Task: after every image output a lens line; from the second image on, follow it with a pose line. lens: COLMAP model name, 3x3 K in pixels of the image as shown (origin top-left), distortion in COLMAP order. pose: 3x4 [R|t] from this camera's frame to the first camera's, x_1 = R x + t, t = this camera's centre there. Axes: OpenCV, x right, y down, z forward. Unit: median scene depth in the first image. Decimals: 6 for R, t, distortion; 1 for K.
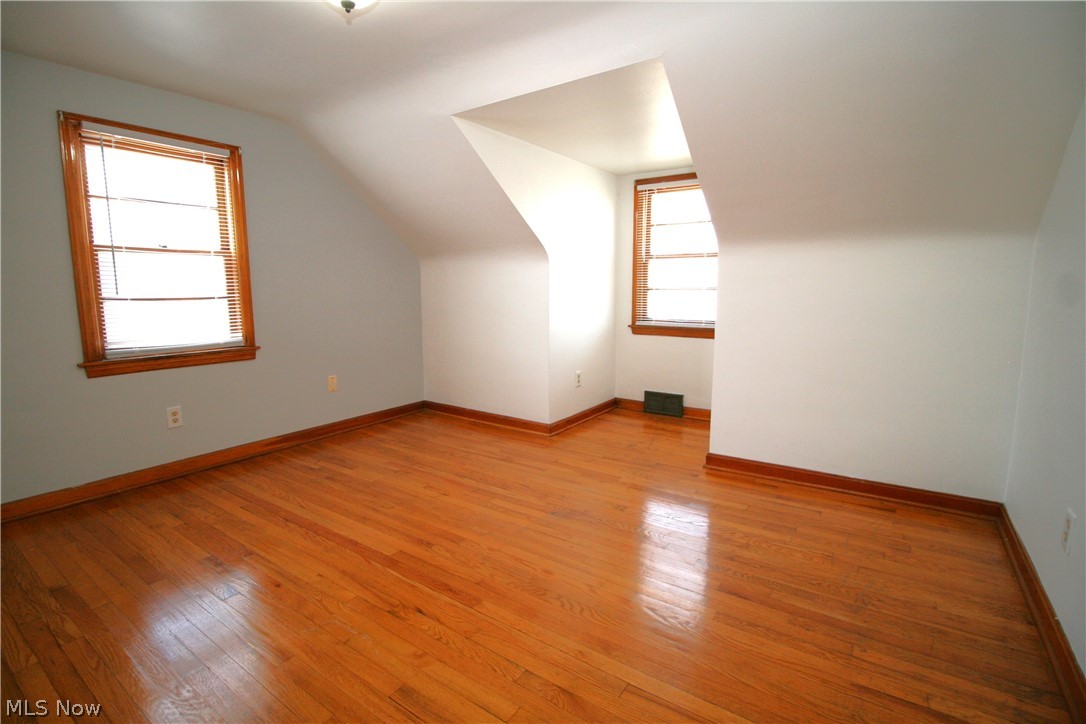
lens RADIAL K [[504.3, 0, 541.6], [0, 504.3, 349.3], [0, 0, 1]] dist [-0.000166, -0.012922]
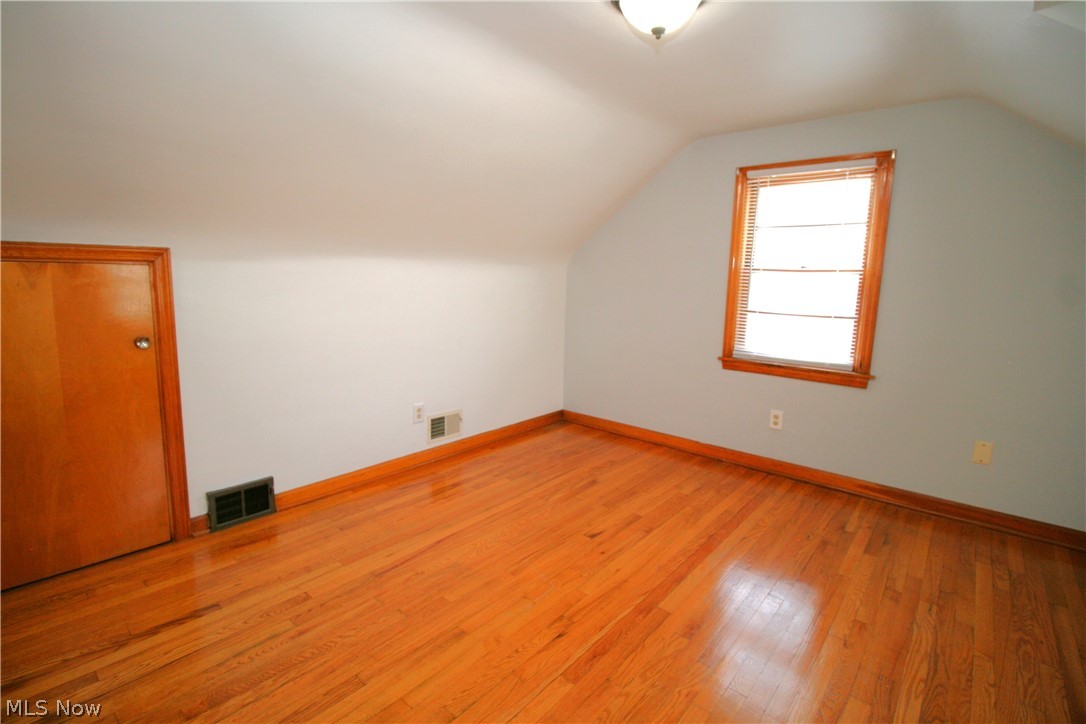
lens RADIAL K [[504.3, 0, 541.6], [0, 504.3, 349.3], [0, 0, 1]] dist [-0.000166, -0.012922]
pose [[-0.105576, 0.144688, -0.983829, 0.419649], [-0.145809, 0.976412, 0.159244, -0.126063], [0.983663, 0.160263, -0.081989, 0.584483]]
